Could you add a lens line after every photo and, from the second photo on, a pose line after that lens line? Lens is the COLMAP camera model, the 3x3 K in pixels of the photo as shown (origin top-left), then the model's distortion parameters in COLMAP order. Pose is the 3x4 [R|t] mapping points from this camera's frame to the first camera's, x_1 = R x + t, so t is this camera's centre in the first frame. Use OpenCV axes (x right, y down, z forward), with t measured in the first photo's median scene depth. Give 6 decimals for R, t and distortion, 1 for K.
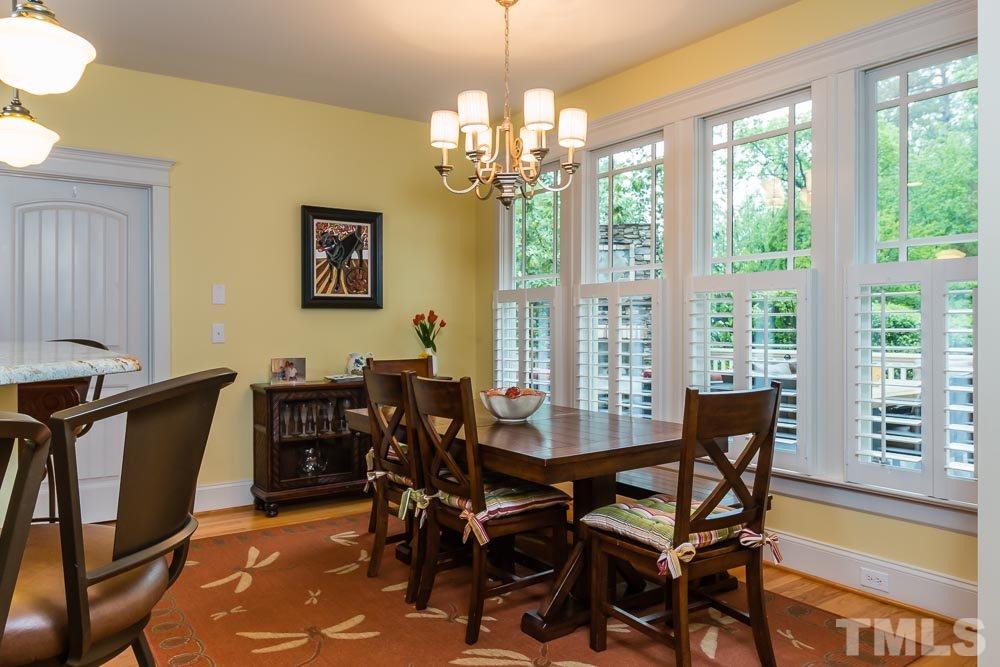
lens RADIAL K [[716.3, 0, 488.2], [0, 716.3, 324.5], [0, 0, 1]] dist [0.031042, -0.001818]
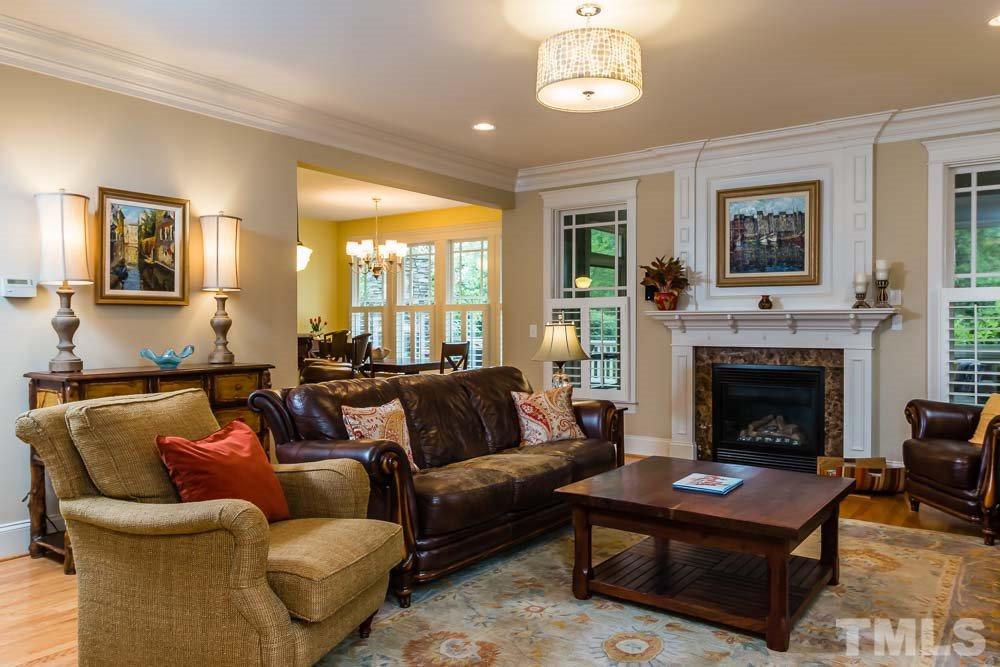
lens RADIAL K [[716.3, 0, 488.2], [0, 716.3, 324.5], [0, 0, 1]] dist [0.031042, -0.001818]
pose [[0.947200, -0.001699, 0.320640, -0.380578], [-0.000828, 0.999970, 0.007745, -0.017738], [-0.320643, -0.007601, 0.947170, -1.426731]]
